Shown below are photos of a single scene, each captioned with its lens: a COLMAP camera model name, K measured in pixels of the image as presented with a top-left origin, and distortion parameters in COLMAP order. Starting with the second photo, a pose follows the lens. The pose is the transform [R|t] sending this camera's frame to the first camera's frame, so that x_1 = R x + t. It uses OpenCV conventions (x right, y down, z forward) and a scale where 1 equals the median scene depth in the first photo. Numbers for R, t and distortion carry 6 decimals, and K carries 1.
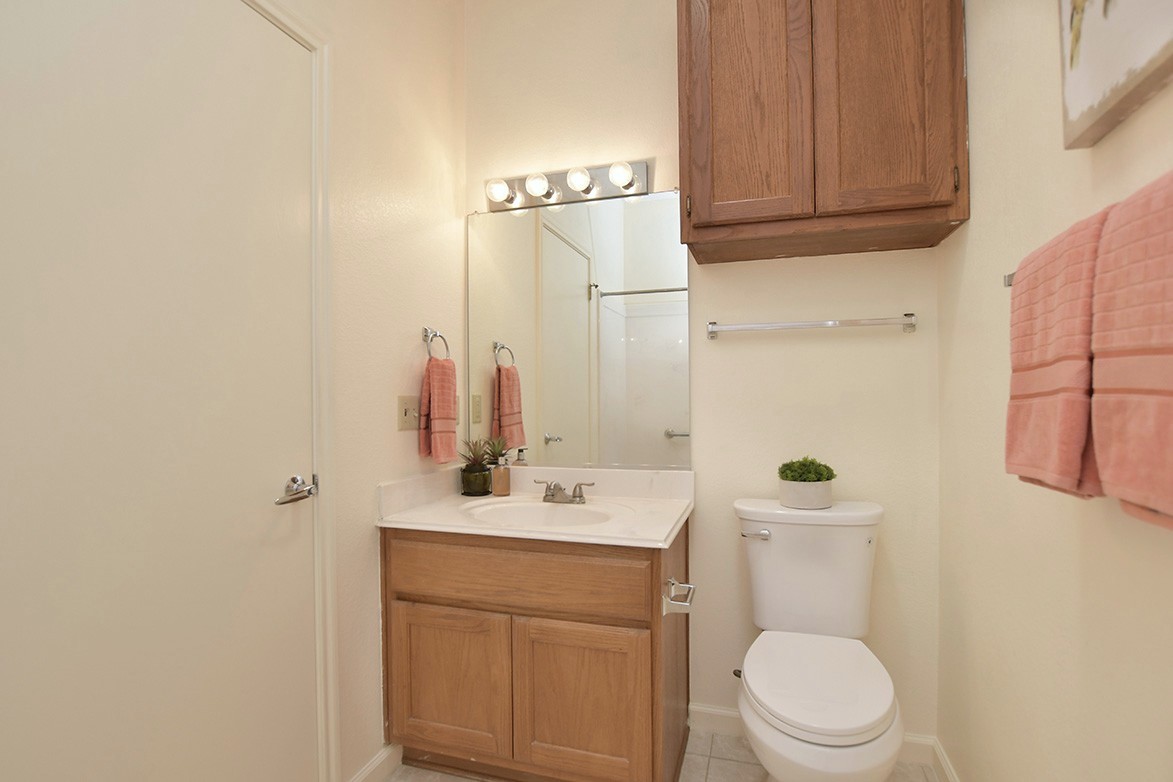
lens RADIAL K [[586.1, 0, 586.5], [0, 586.1, 391.0], [0, 0, 1]] dist [-0.001036, -0.000062]
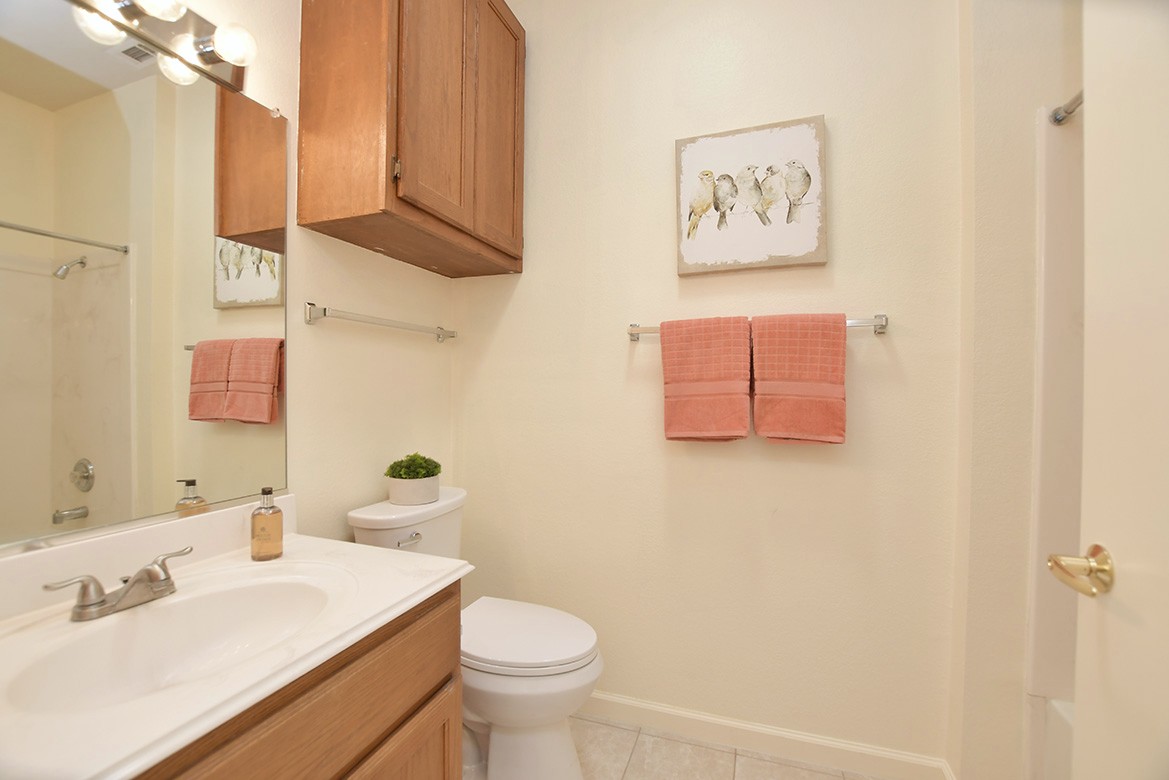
lens RADIAL K [[510.1, 0, 580.0], [0, 510.1, 390.8], [0, 0, 1]] dist [-0.023009, -0.000171]
pose [[0.045173, 0.002403, 0.998976, -0.546875], [-0.013512, 0.999907, -0.001794, -0.000555], [-0.998888, -0.013417, 0.045201, 0.712393]]
